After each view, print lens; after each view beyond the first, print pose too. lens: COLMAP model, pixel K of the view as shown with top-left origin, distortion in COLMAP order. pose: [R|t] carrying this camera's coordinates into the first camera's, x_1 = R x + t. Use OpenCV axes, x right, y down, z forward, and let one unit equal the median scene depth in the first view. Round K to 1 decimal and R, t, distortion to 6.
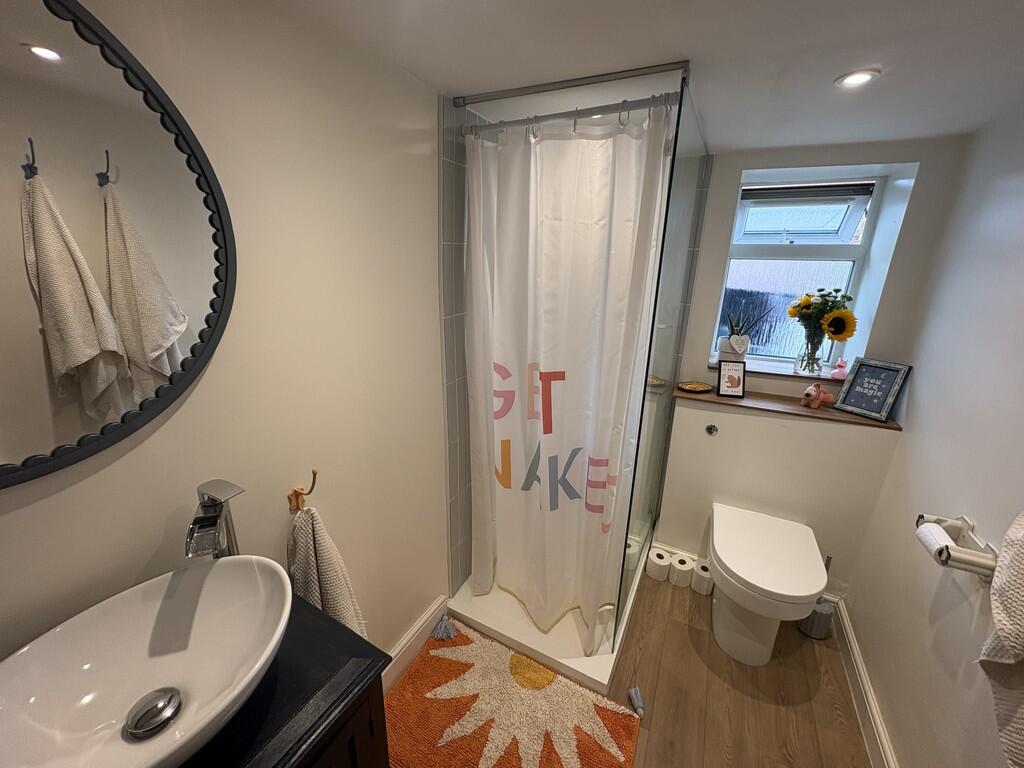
lens RADIAL K [[413.0, 0, 511.3], [0, 413.0, 378.4], [0, 0, 1]] dist [0.007389, 0.000513]
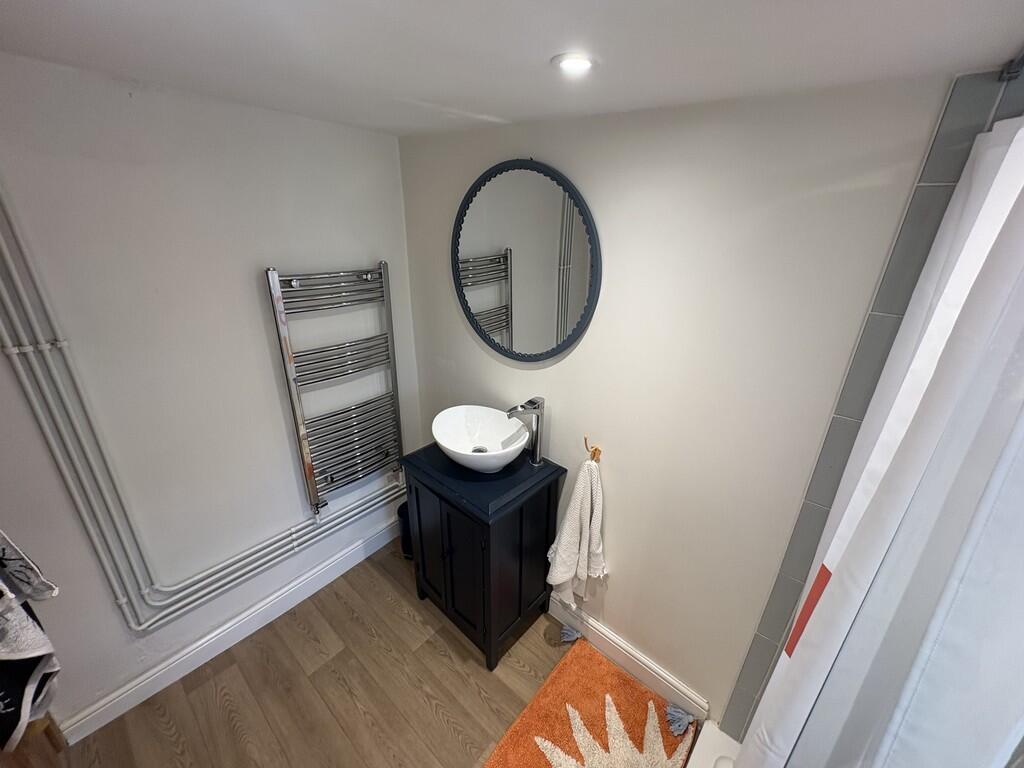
lens RADIAL K [[409.6, 0, 512.7], [0, 409.6, 386.5], [0, 0, 1]] dist [0.000878, 0.000177]
pose [[-0.223182, 0.359698, -0.905984, 0.537078], [-0.348774, 0.838431, 0.418796, -0.276009], [0.910245, 0.409452, -0.061669, 0.518489]]
